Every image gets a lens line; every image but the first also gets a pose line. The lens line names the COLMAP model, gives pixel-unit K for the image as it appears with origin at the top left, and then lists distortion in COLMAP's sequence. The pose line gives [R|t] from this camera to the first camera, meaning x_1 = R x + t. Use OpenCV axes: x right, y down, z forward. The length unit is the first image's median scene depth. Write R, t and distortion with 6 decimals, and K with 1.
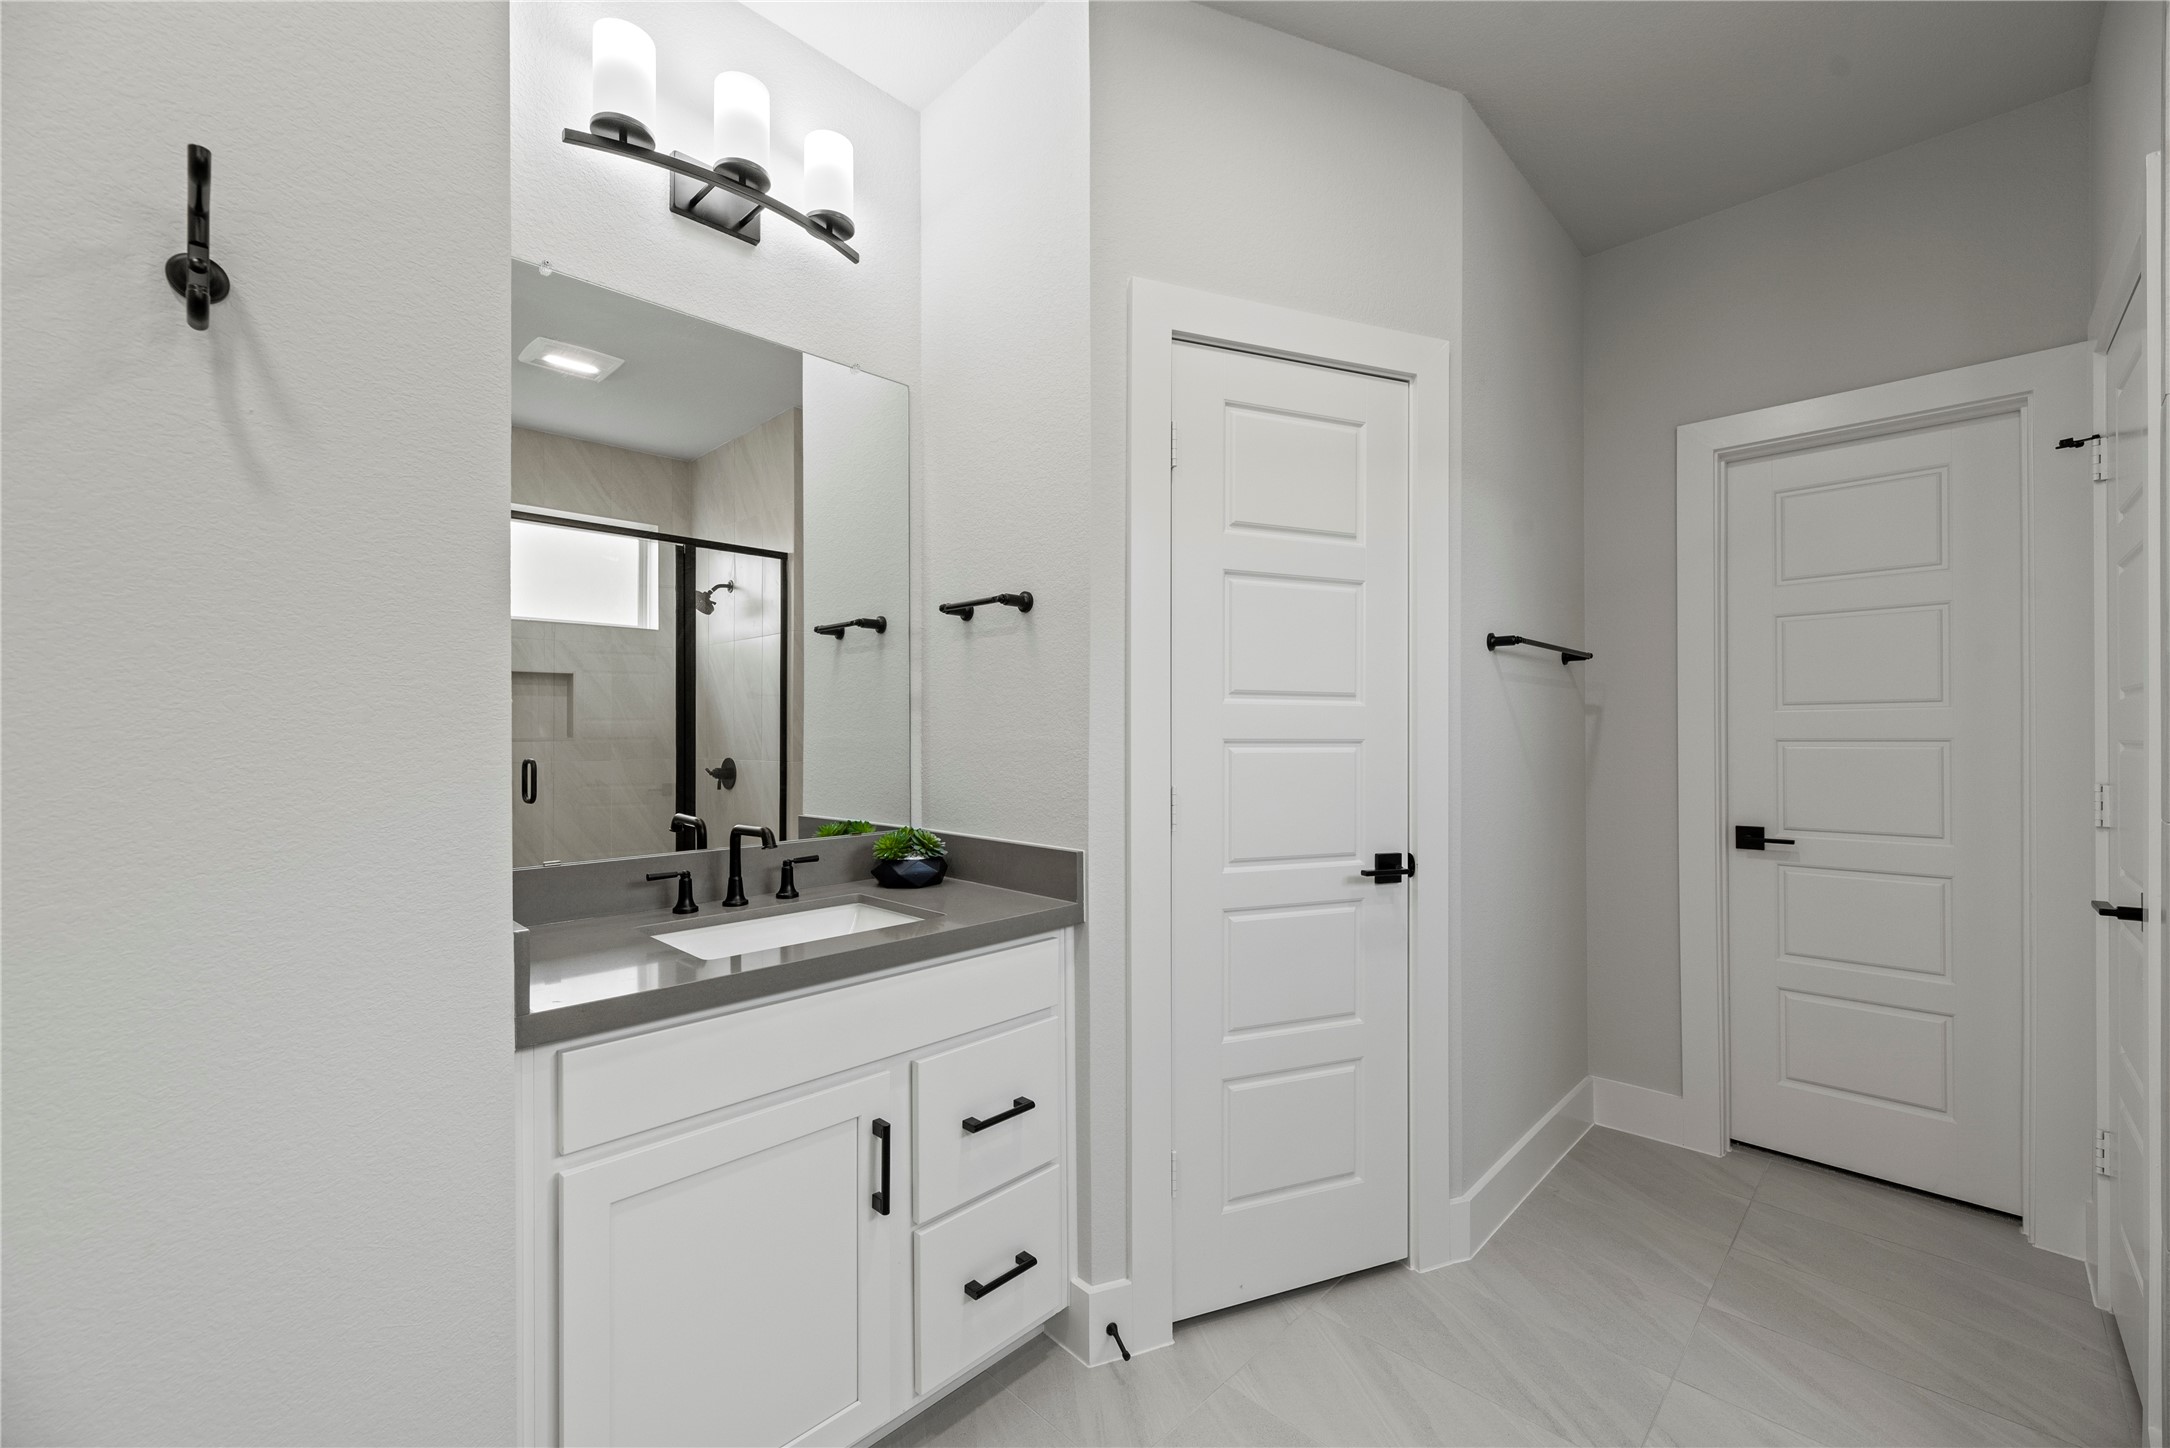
lens RADIAL K [[879.5, 0, 1075.2], [0, 879.5, 736.8], [0, 0, 1]] dist [0.003902, 0.000100]
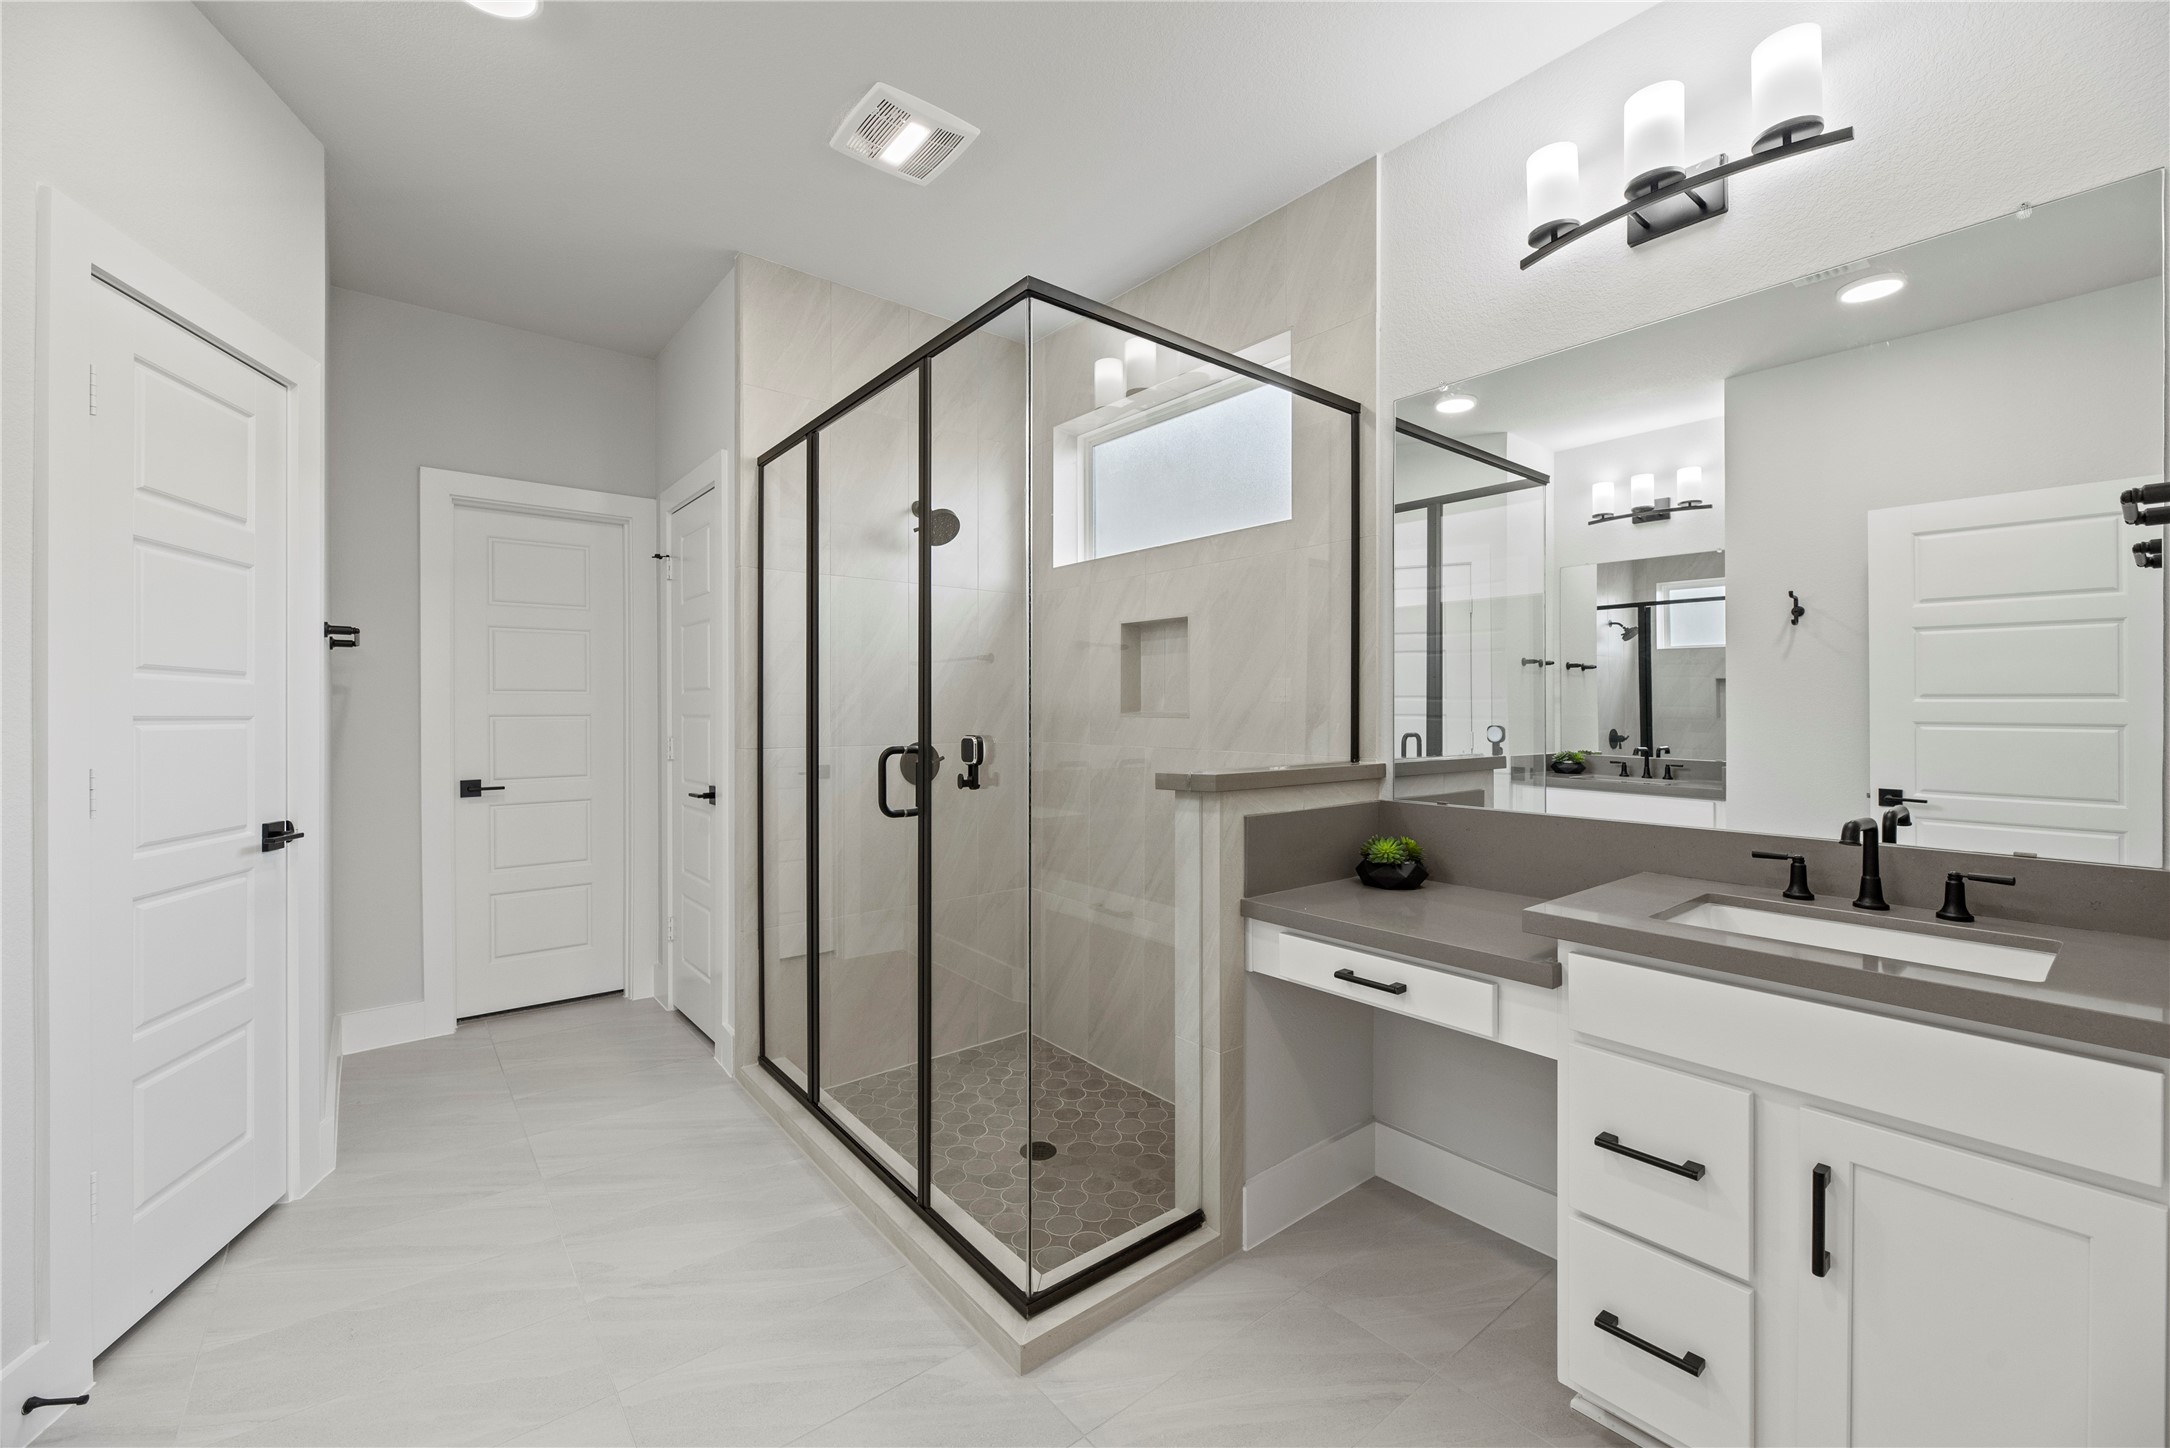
lens RADIAL K [[879.5, 0, 1082.4], [0, 879.5, 715.1], [0, 0, 1]] dist [0.003902, 0.000100]
pose [[0.113309, -0.003512, 0.993554, -0.605255], [0.003191, 0.999990, 0.003171, 0.001887], [-0.993555, 0.002811, 0.113319, -0.101733]]
